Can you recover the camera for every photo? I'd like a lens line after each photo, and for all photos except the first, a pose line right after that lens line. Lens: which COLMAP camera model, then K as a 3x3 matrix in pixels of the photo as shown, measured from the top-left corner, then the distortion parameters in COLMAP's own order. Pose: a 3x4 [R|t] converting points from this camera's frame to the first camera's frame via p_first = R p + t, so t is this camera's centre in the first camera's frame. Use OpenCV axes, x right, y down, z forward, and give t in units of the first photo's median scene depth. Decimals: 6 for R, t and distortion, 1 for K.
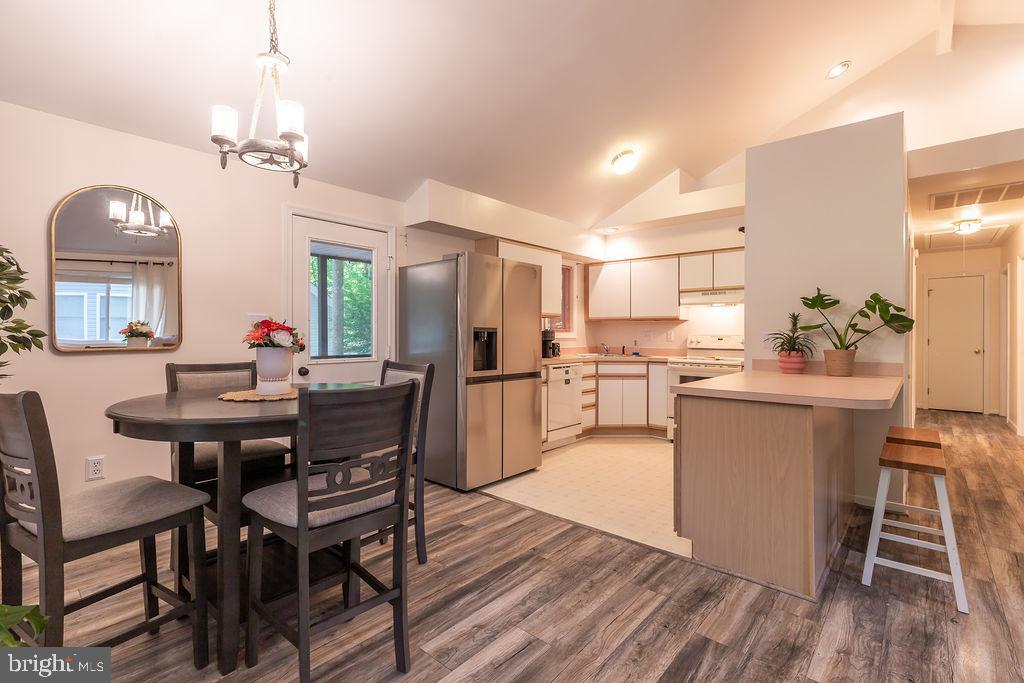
lens RADIAL K [[463.3, 0, 530.7], [0, 463.3, 336.5], [0, 0, 1]] dist [0.007396, -0.000447]
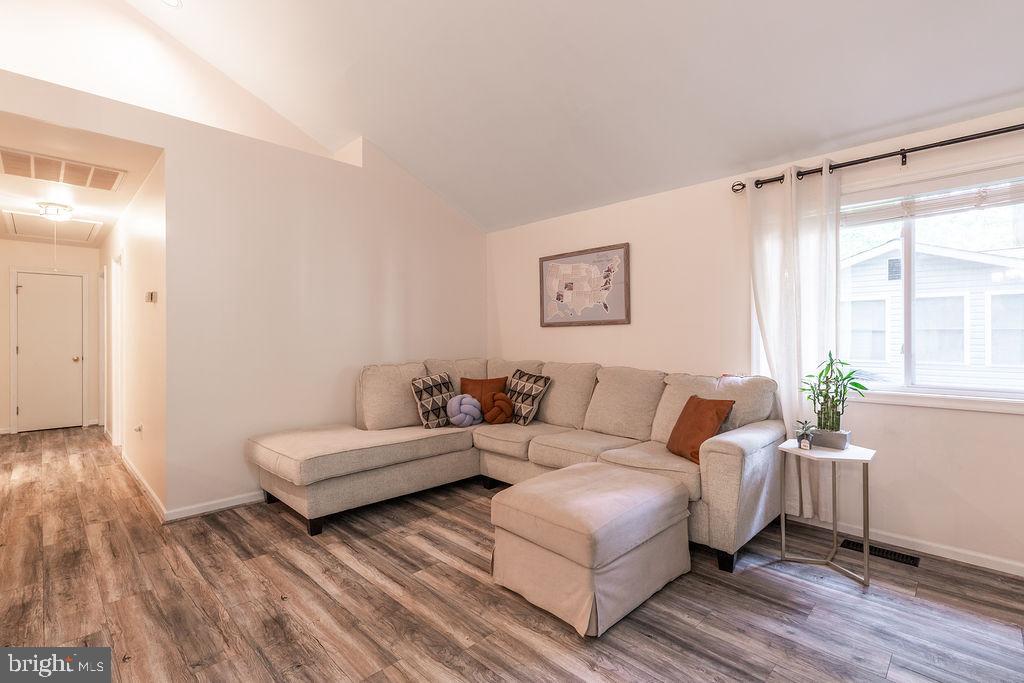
lens RADIAL K [[463.3, 0, 492.3], [0, 463.3, 337.7], [0, 0, 1]] dist [0.007396, -0.000447]
pose [[0.096579, 0.001266, 0.995325, 0.211248], [0.008638, 0.999960, -0.002110, -0.000876], [-0.995288, 0.008802, 0.096564, 0.166333]]
